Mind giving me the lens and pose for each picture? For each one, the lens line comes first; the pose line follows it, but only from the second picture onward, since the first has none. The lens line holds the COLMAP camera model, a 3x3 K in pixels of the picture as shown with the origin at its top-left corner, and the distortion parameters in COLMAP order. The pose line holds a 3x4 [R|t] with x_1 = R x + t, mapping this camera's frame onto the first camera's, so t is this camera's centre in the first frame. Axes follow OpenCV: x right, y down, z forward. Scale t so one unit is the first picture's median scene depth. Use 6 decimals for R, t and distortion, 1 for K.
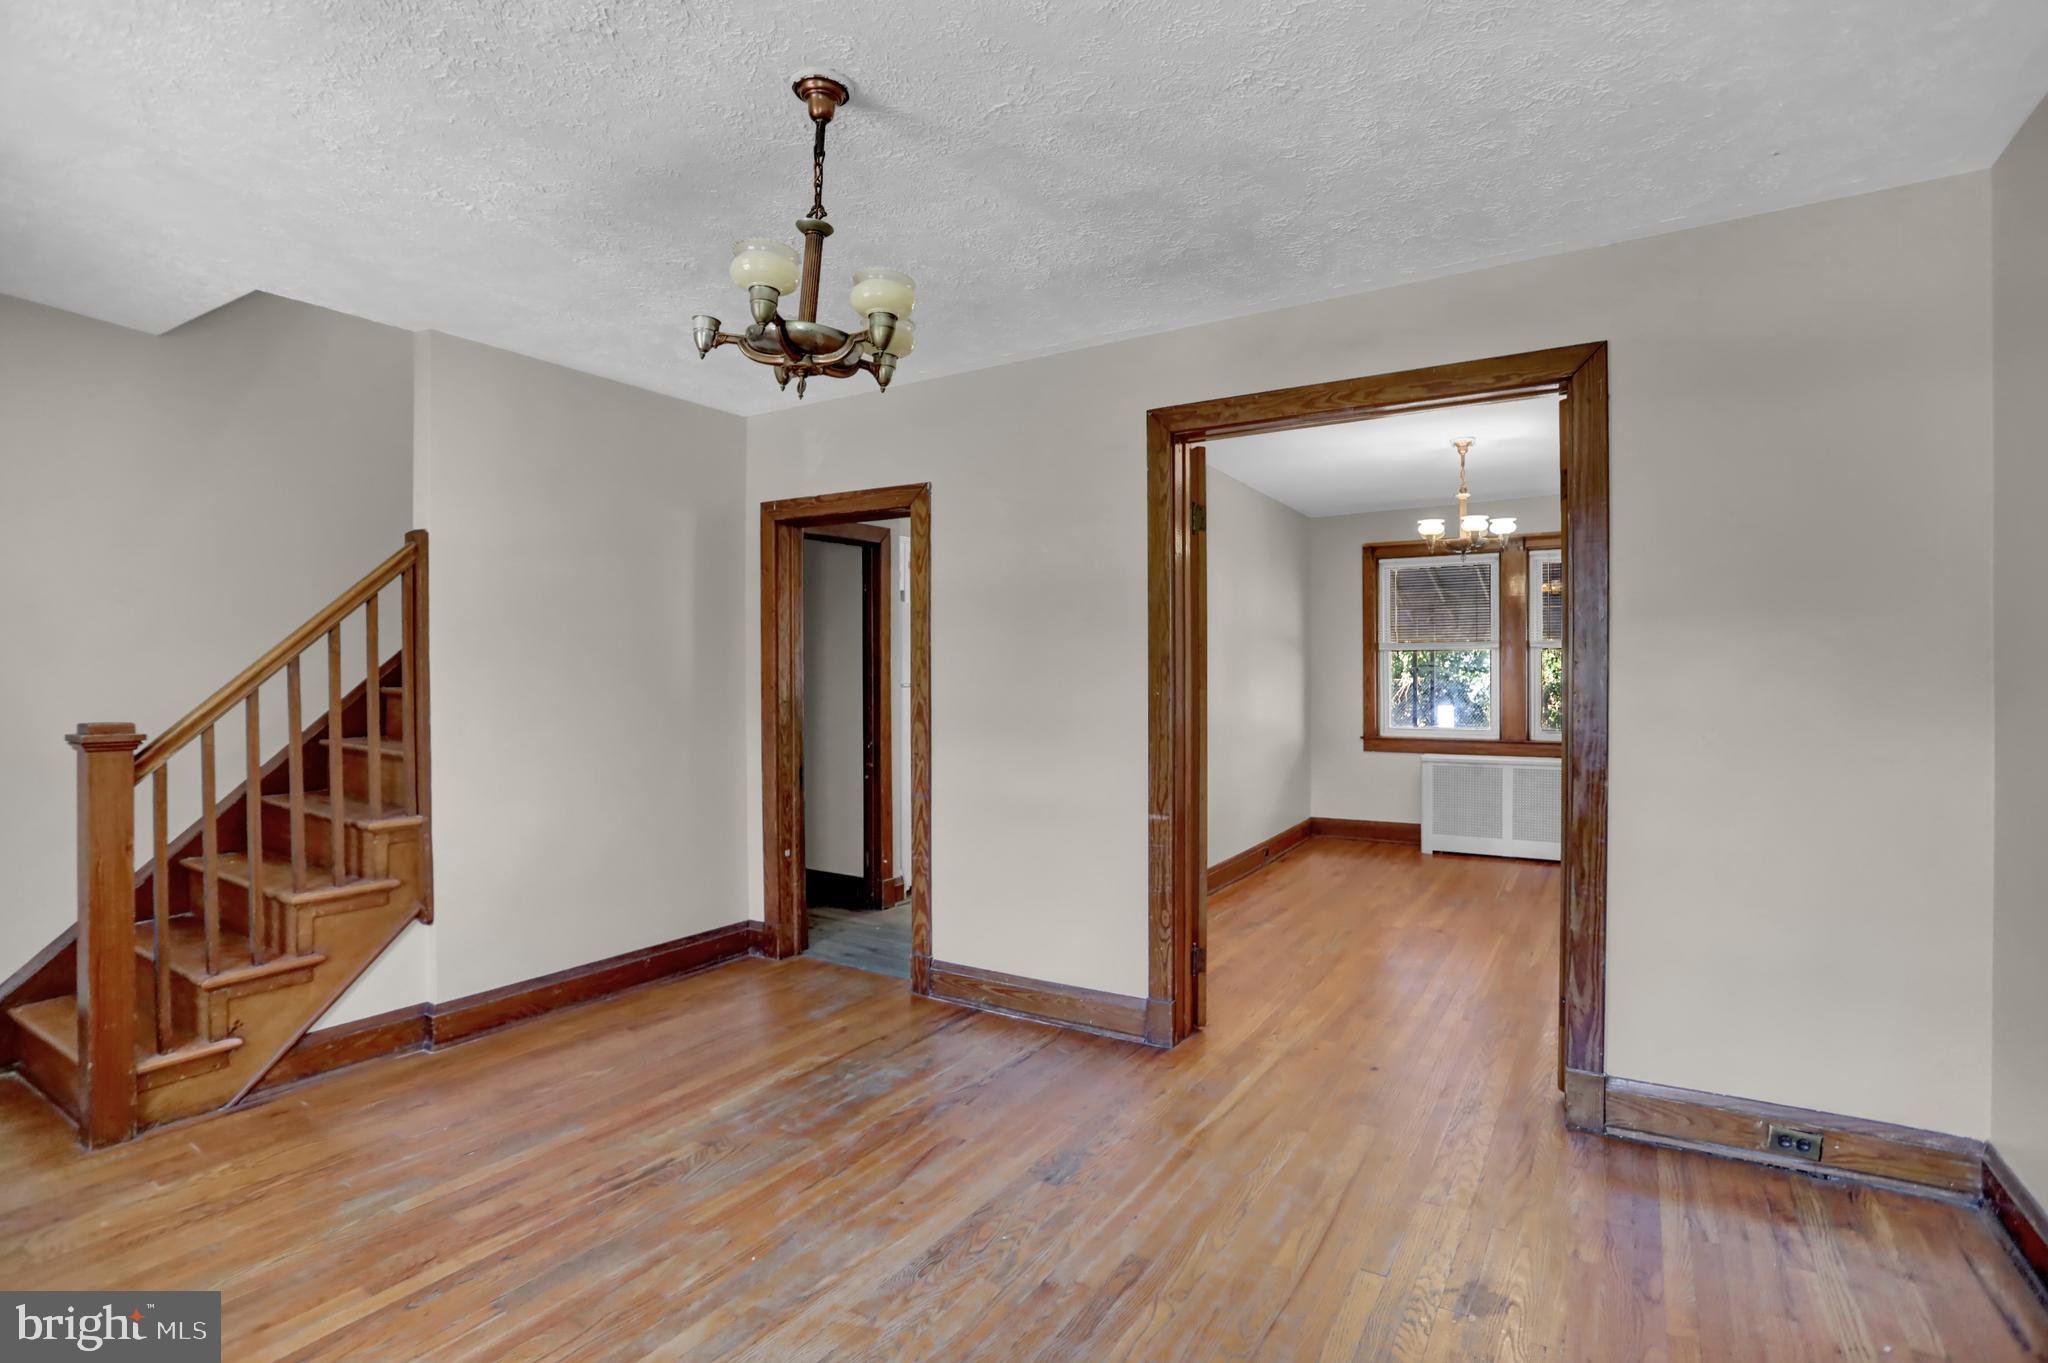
lens RADIAL K [[987.6, 0, 1019.1], [0, 987.6, 683.6], [0, 0, 1]] dist [-0.043369, 0.004252]
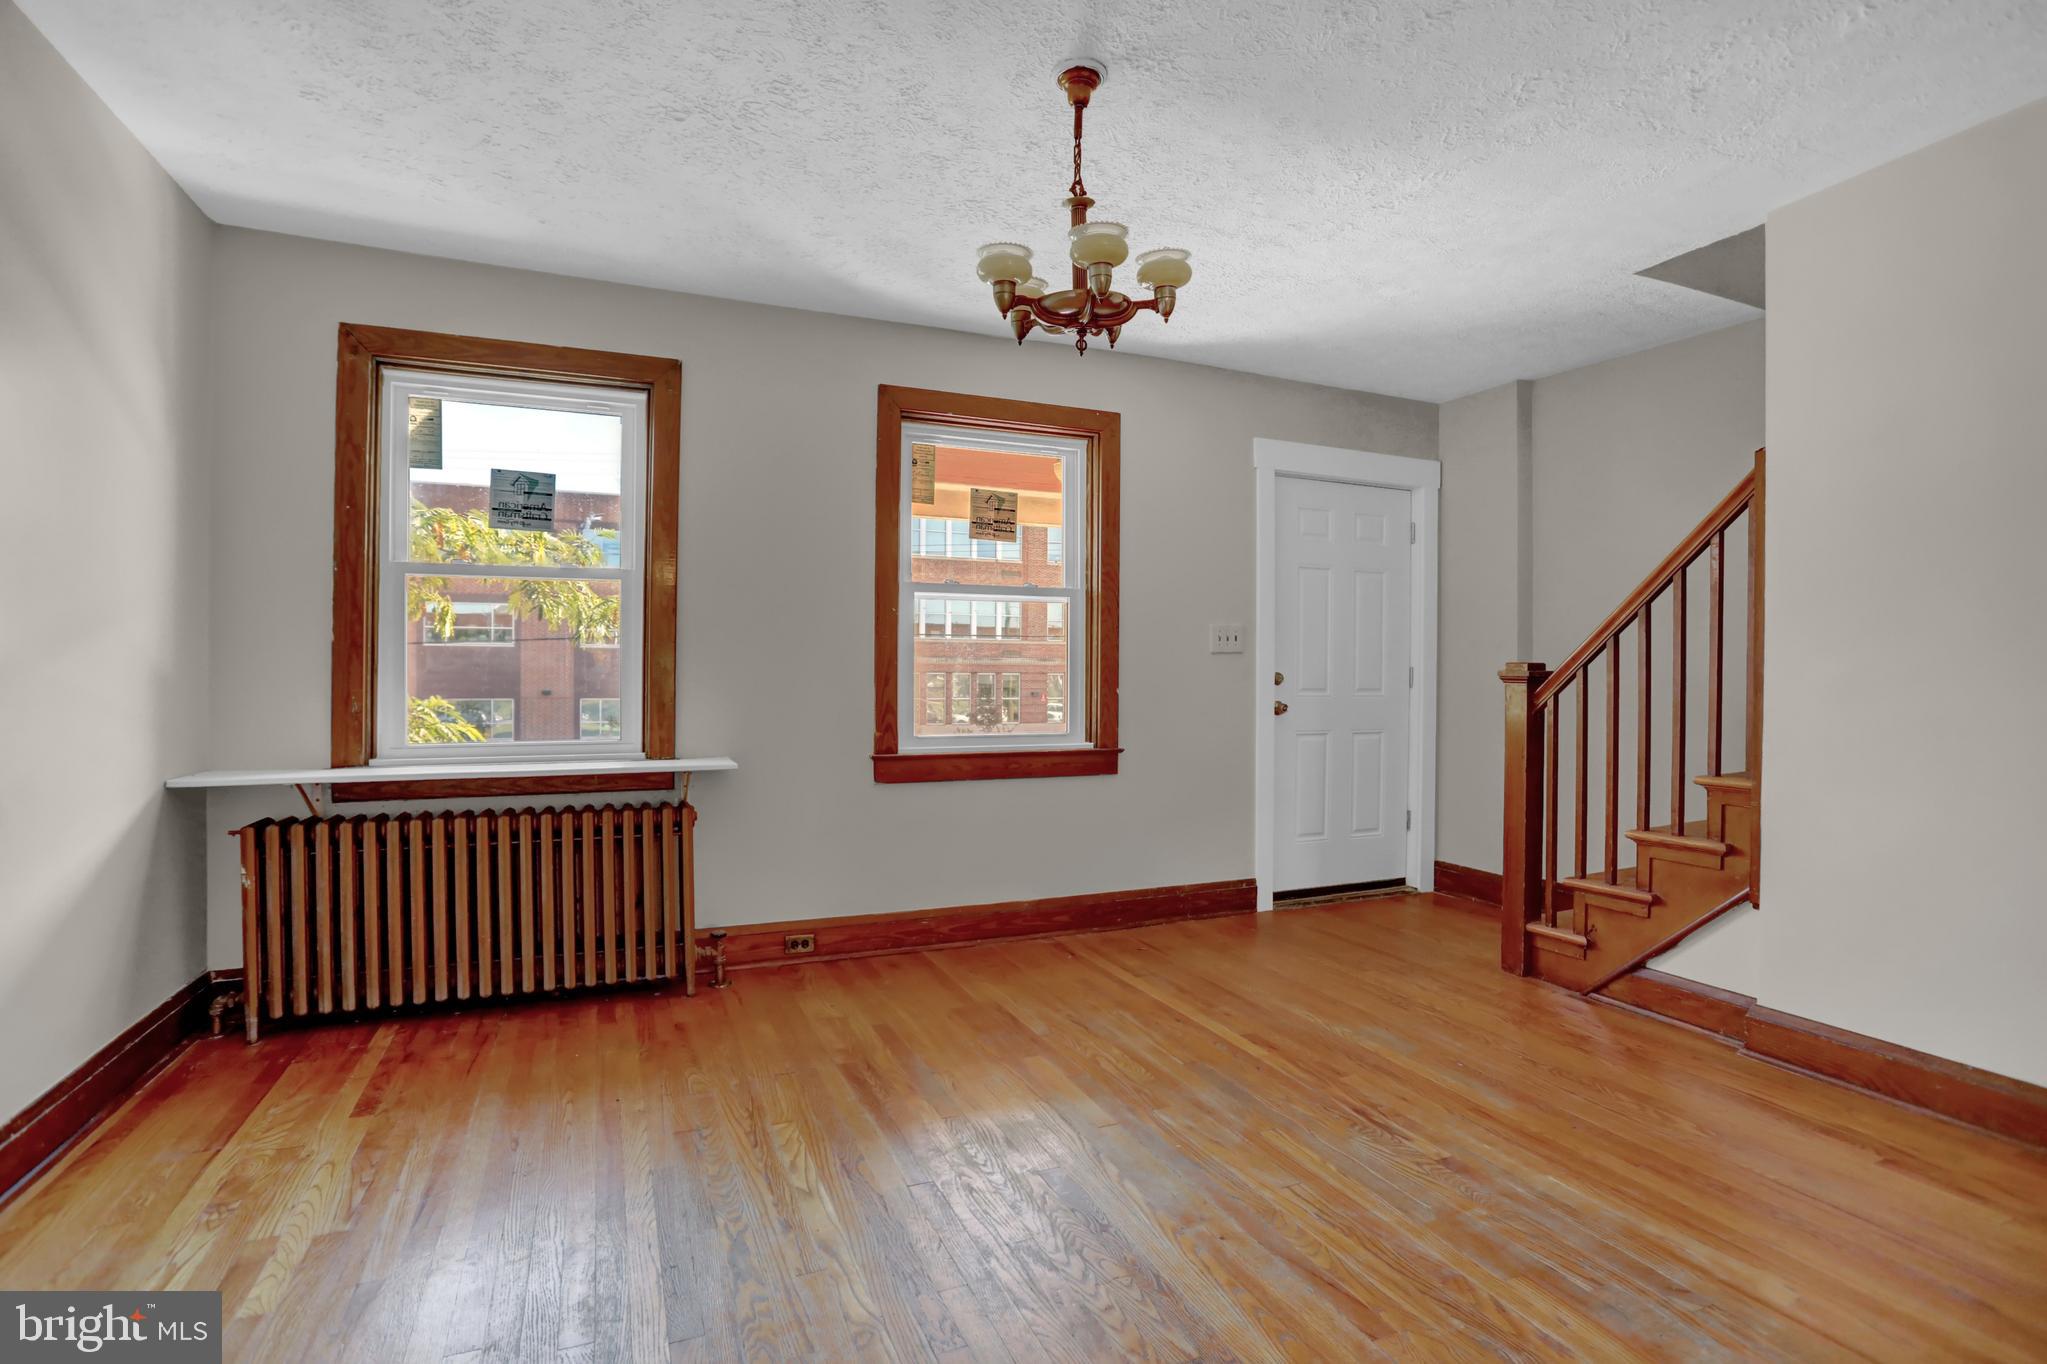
lens RADIAL K [[987.1, 0, 1034.5], [0, 987.1, 684.4], [0, 0, 1]] dist [-0.043369, 0.004252]
pose [[-0.556698, 0.008865, -0.830668, 0.503885], [-0.014421, 0.999689, 0.020333, 0.047755], [0.830590, 0.023299, -0.556397, 1.044690]]
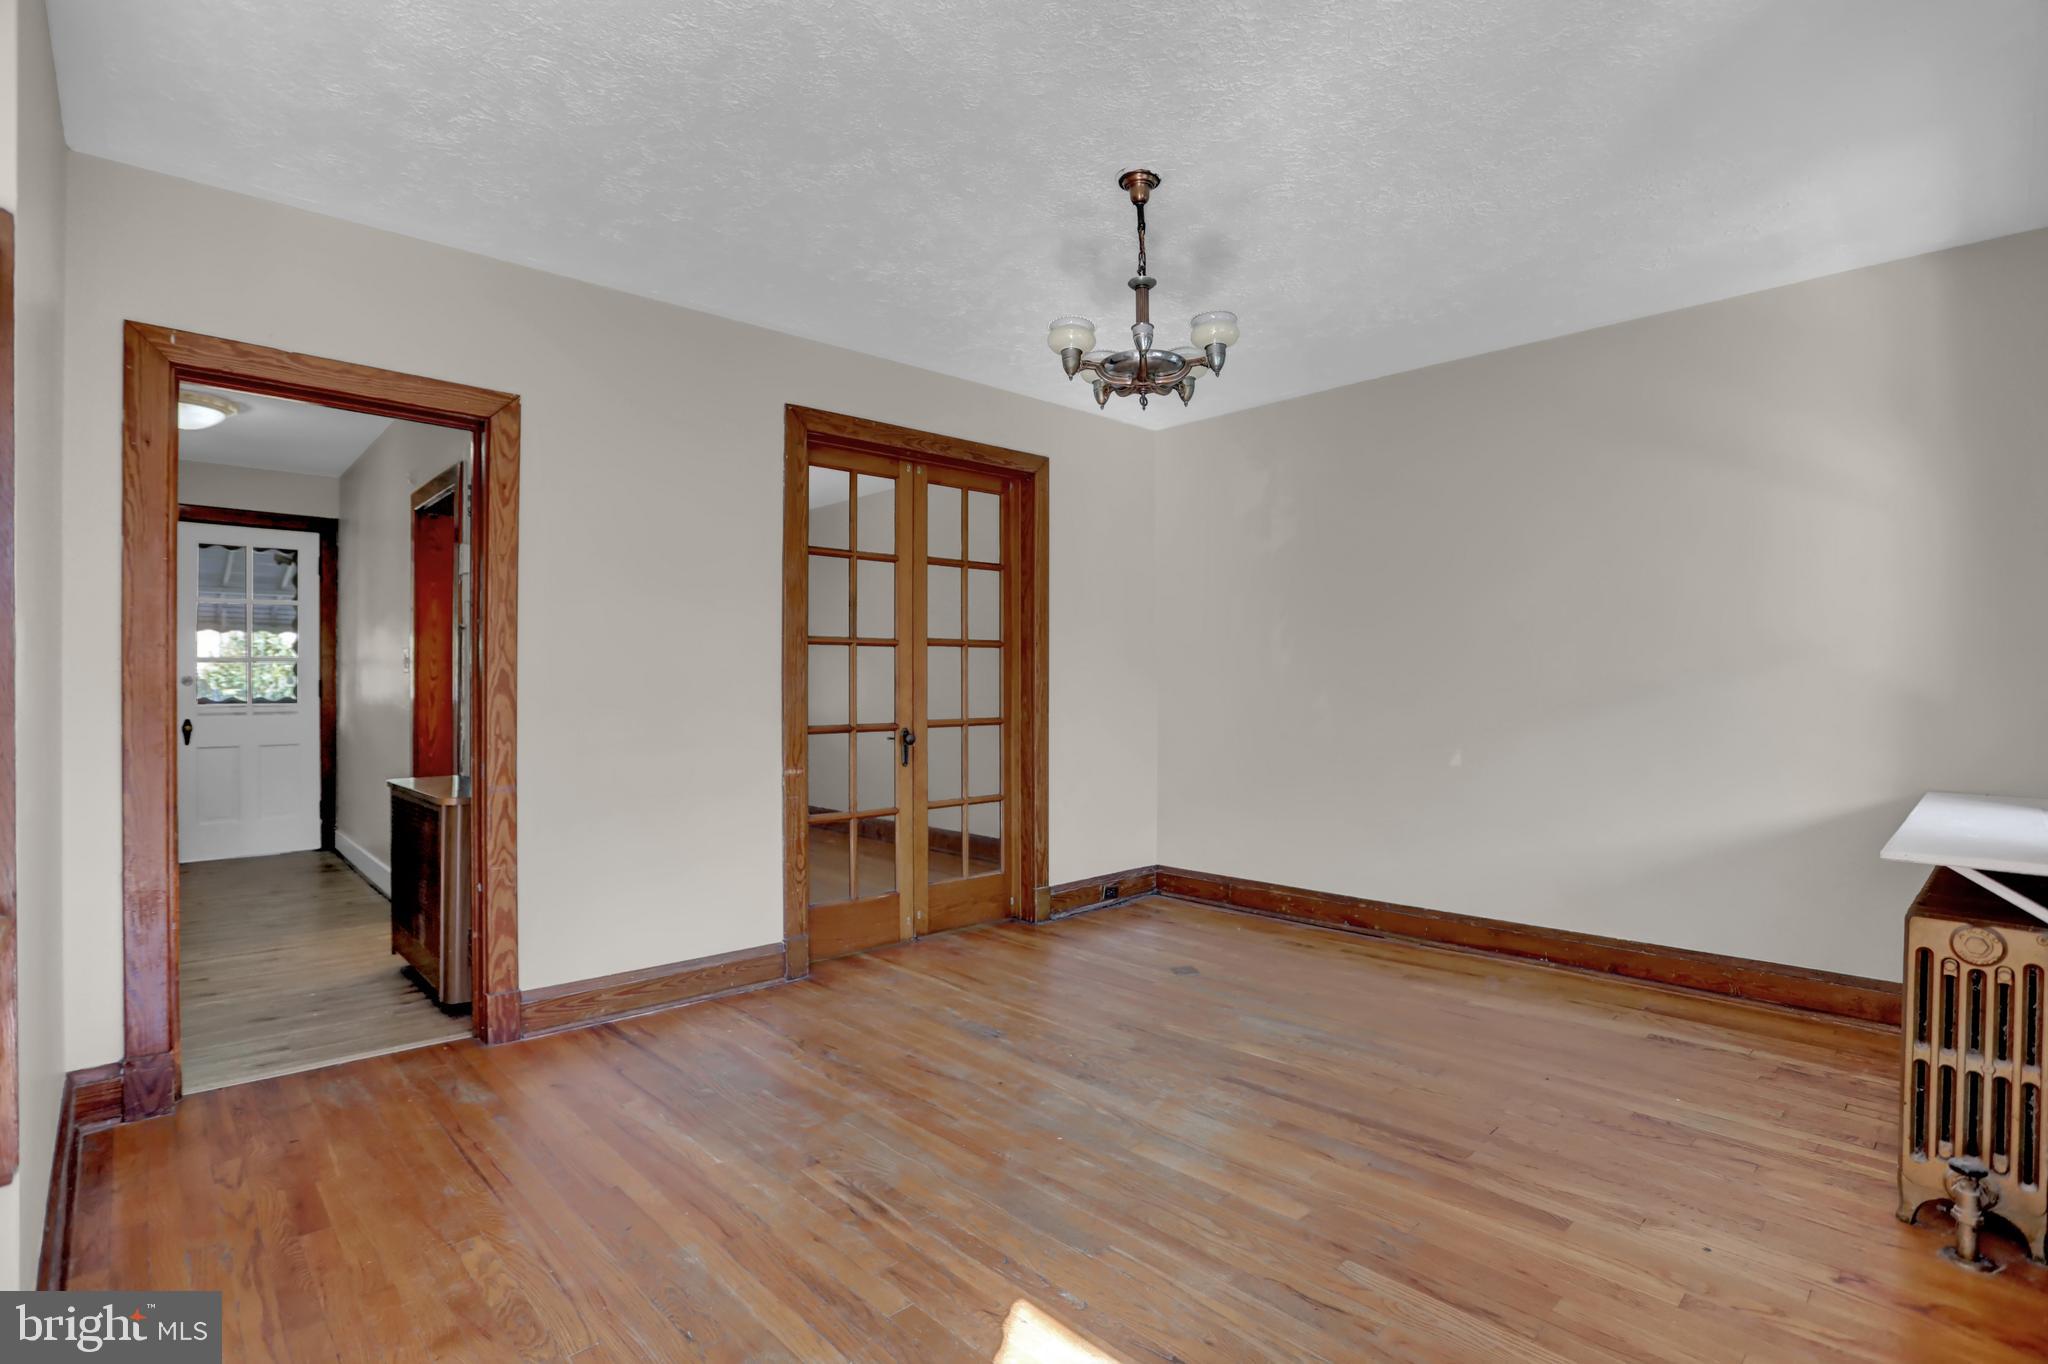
lens RADIAL K [[987.6, 0, 1023.3], [0, 987.6, 680.5], [0, 0, 1]] dist [-0.043369, 0.004252]
pose [[0.249112, 0.007825, 0.968443, -0.994990], [0.008547, 0.999911, -0.010277, 0.053130], [-0.968437, 0.010838, 0.249023, 0.542107]]
